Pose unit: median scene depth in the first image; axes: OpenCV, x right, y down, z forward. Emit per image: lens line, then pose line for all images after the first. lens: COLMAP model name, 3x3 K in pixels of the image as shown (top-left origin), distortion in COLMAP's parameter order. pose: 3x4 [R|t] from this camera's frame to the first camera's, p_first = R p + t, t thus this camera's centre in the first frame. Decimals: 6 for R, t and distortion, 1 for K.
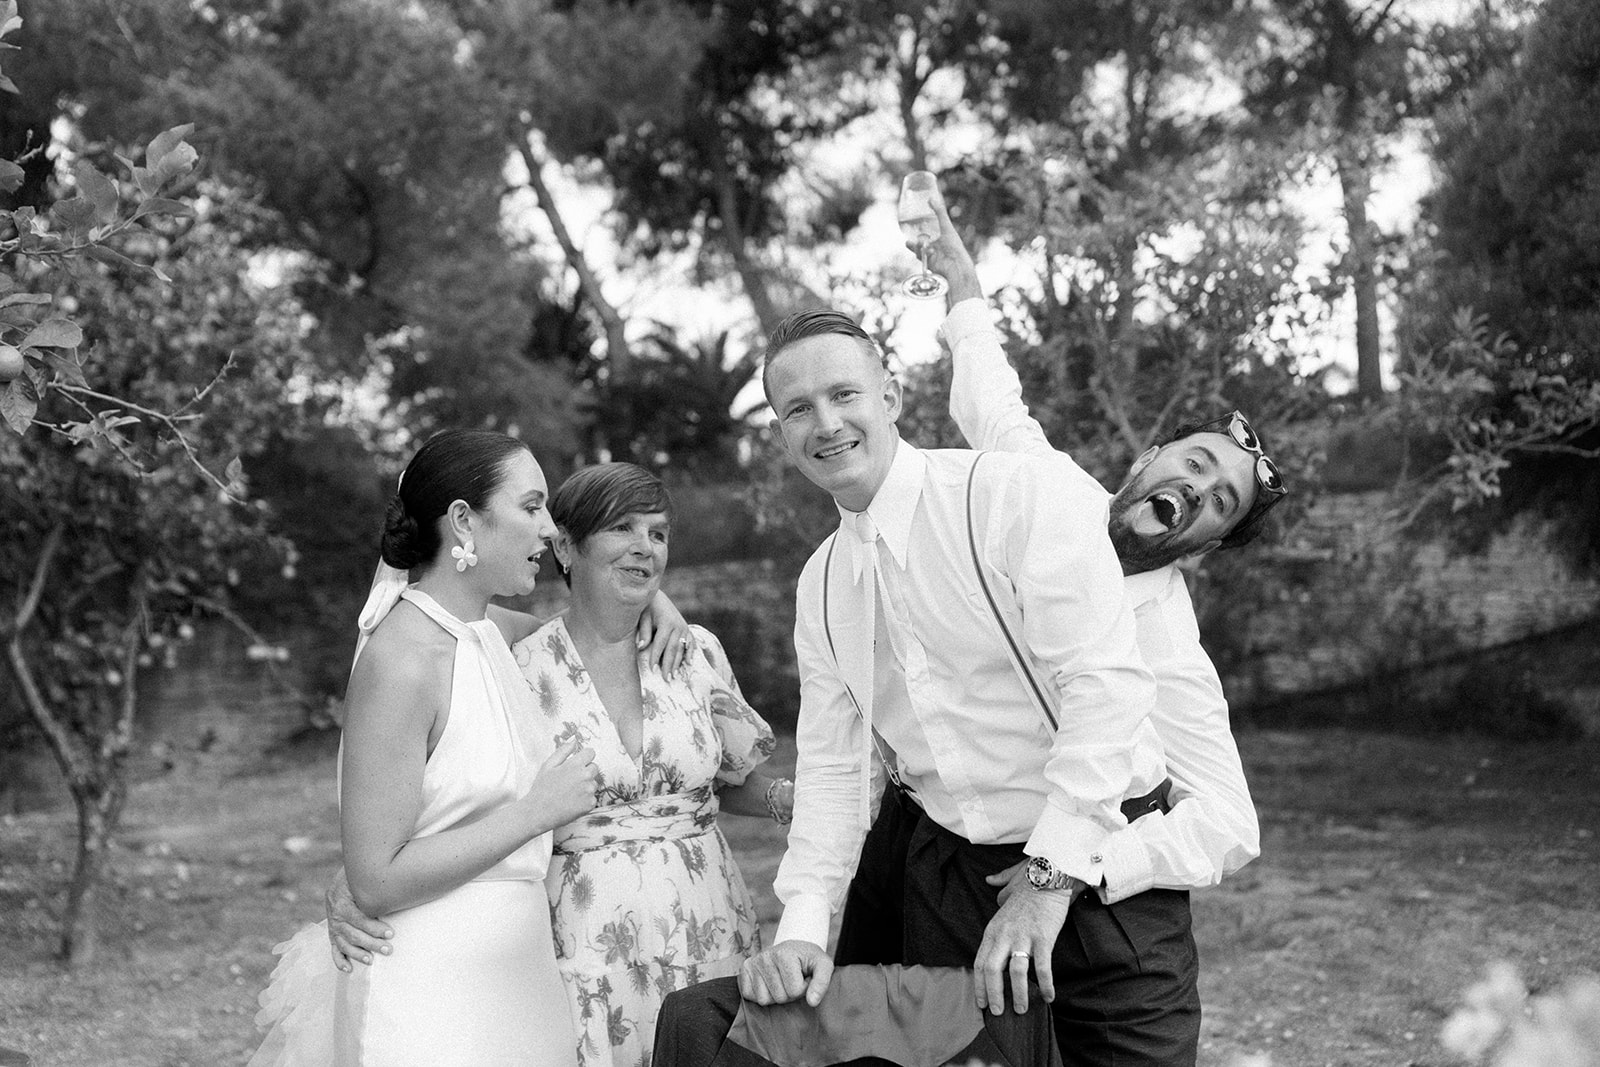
lens RADIAL K [[1556.0, 0, 800.0], [0, 1556.0, 533.5], [0, 0, 1]] dist [0.005197, 0.010933]
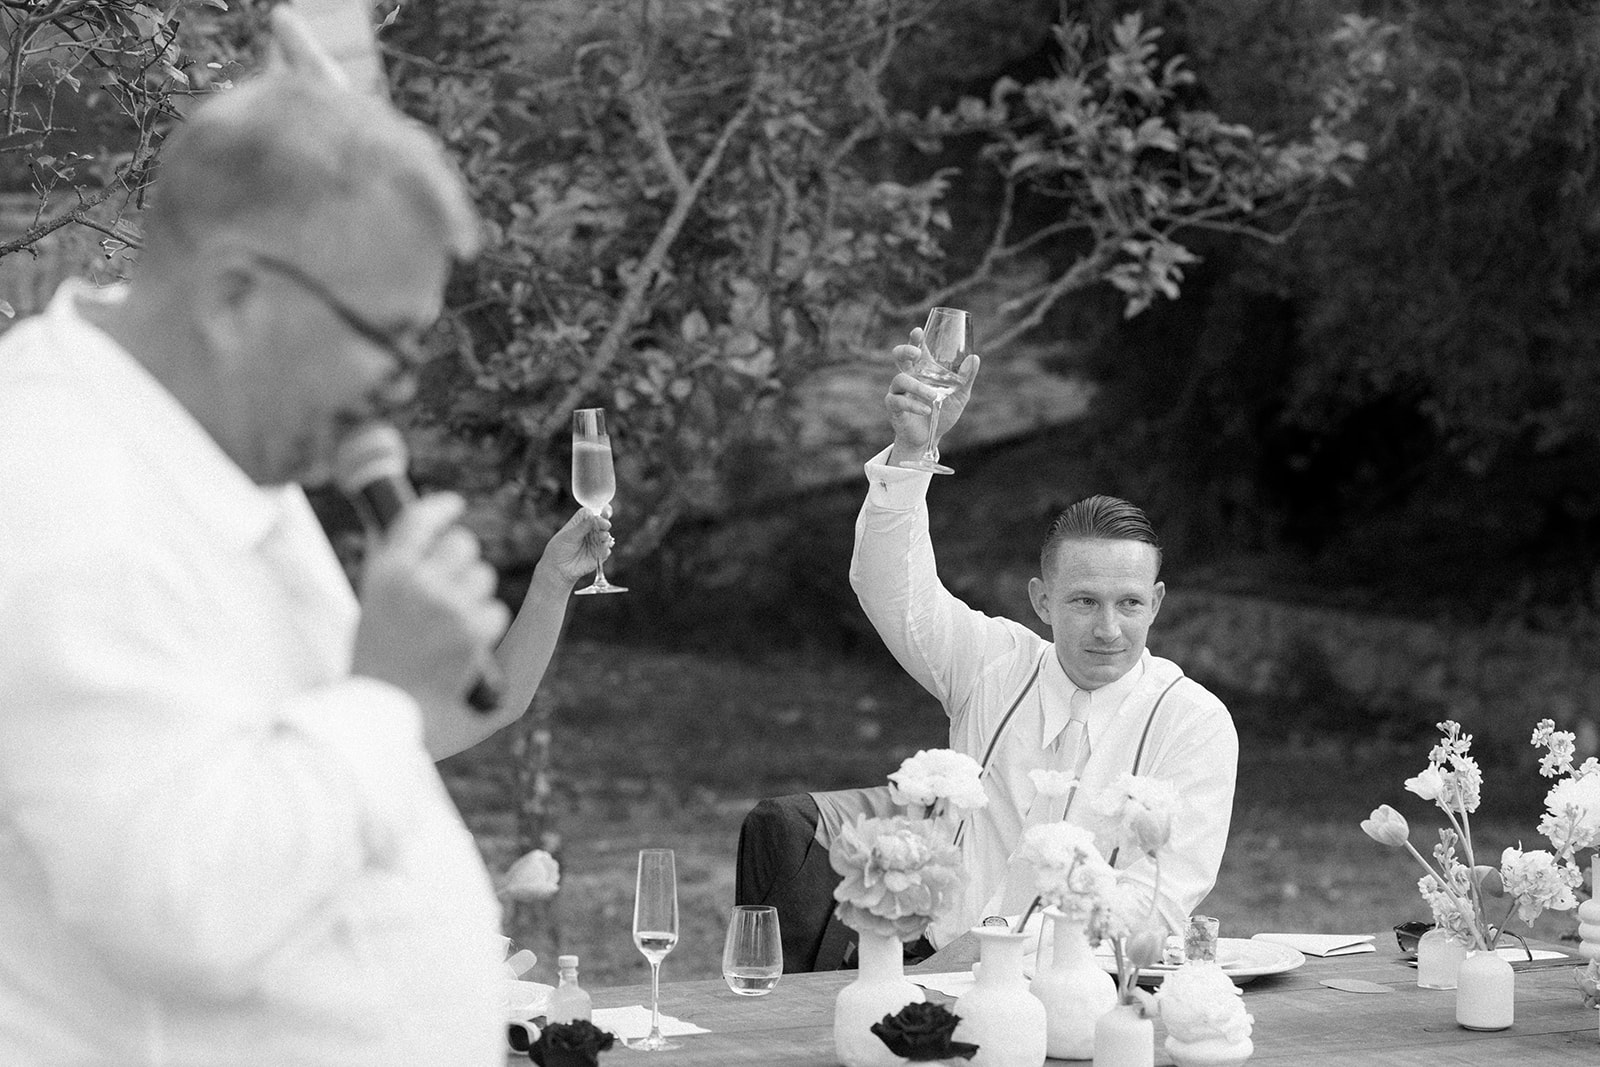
lens RADIAL K [[4047.1, 0, 800.0], [0, 4047.1, 533.5], [0, 0, 1]] dist [-0.016310, 0.014573]
pose [[0.897419, 0.020908, 0.440683, -0.280476], [-0.062280, 0.994877, 0.079626, -0.028424], [-0.436761, -0.098904, 0.894124, -0.321173]]
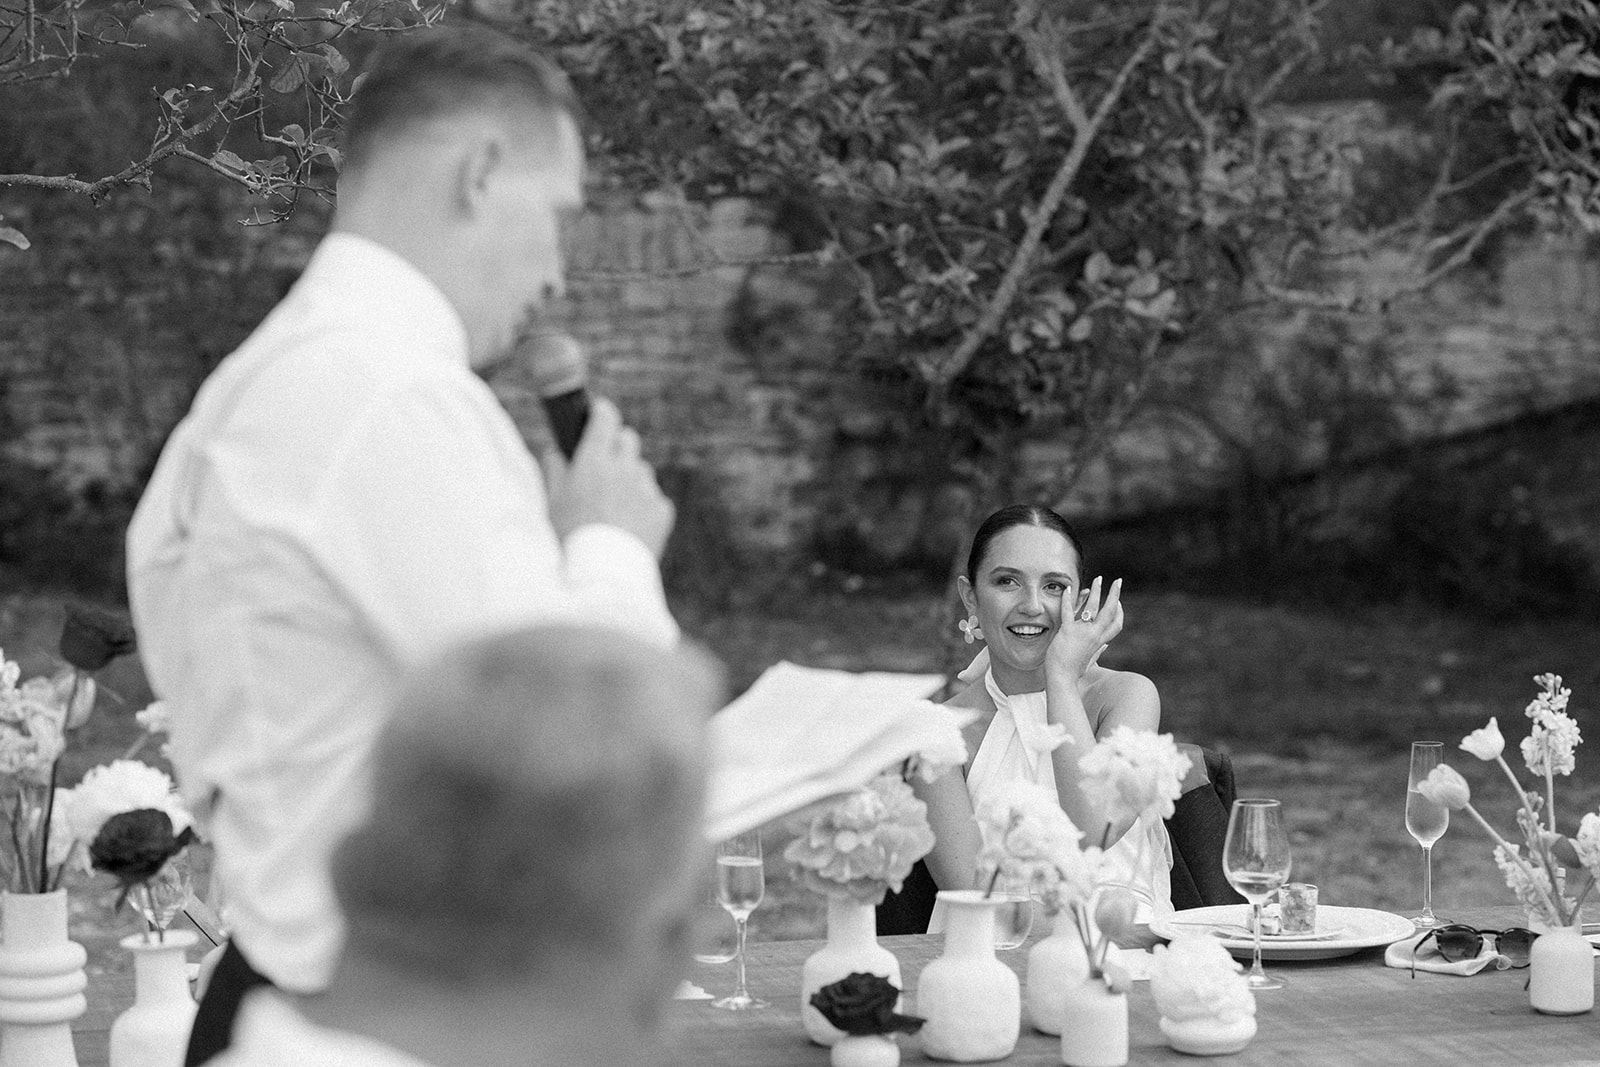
lens RADIAL K [[3982.9, 0, 800.0], [0, 3982.9, 533.5], [0, 0, 1]] dist [-0.014815, 0.623427]
pose [[0.962904, 0.016367, 0.269347, -0.190879], [-0.044927, 0.993951, 0.100213, -0.027398], [-0.266077, -0.108597, 0.957815, -0.316736]]
